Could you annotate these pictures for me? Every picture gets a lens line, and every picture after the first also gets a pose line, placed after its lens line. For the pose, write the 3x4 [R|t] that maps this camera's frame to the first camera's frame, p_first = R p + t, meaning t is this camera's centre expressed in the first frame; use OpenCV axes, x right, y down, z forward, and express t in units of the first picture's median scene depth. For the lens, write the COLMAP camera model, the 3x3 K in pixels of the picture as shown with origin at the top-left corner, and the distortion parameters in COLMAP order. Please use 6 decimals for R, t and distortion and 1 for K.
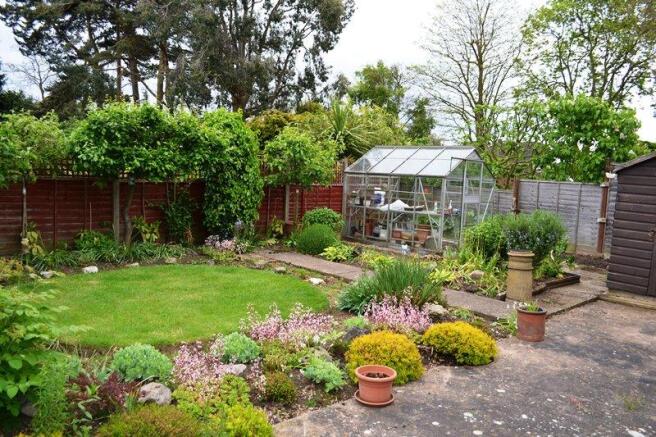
lens RADIAL K [[520.3, 0, 328.5], [0, 520.3, 218.5], [0, 0, 1]] dist [-0.045089, -0.003421]
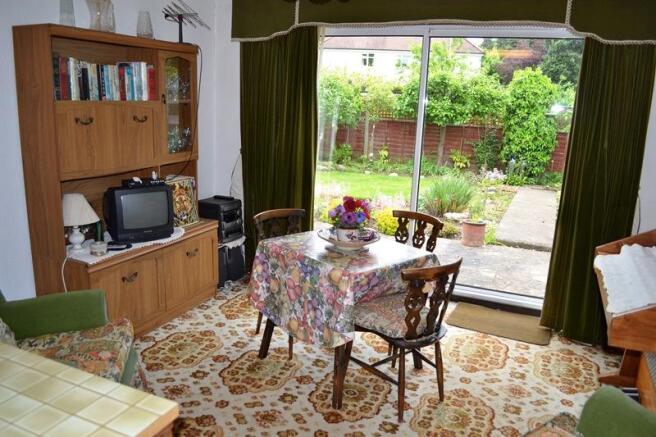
lens RADIAL K [[520.3, 0, 329.1], [0, 520.3, 218.8], [0, 0, 1]] dist [-0.045089, -0.003421]
pose [[0.388851, 0.176494, -0.904237, 1.014037], [-0.112911, 0.983210, 0.143353, 0.021929], [0.914355, 0.046355, 0.402250, 0.127359]]
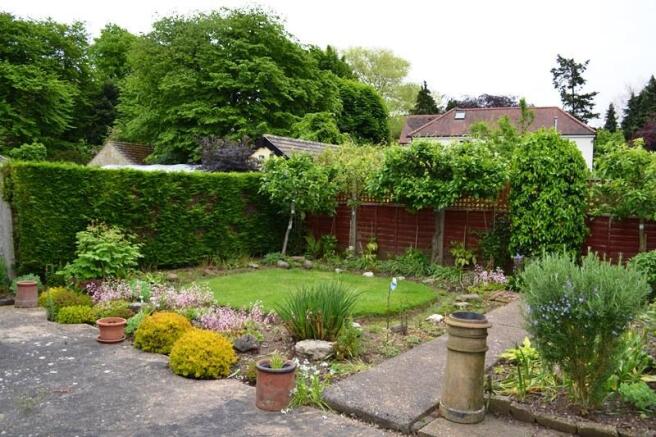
lens RADIAL K [[520.3, 0, 328.7], [0, 520.3, 219.2], [0, 0, 1]] dist [-0.045089, -0.003421]
pose [[0.139965, 0.012566, -0.990077, 0.815928], [-0.105426, 0.994424, -0.002282, -0.023306], [0.984528, 0.104700, 0.140509, 0.694940]]
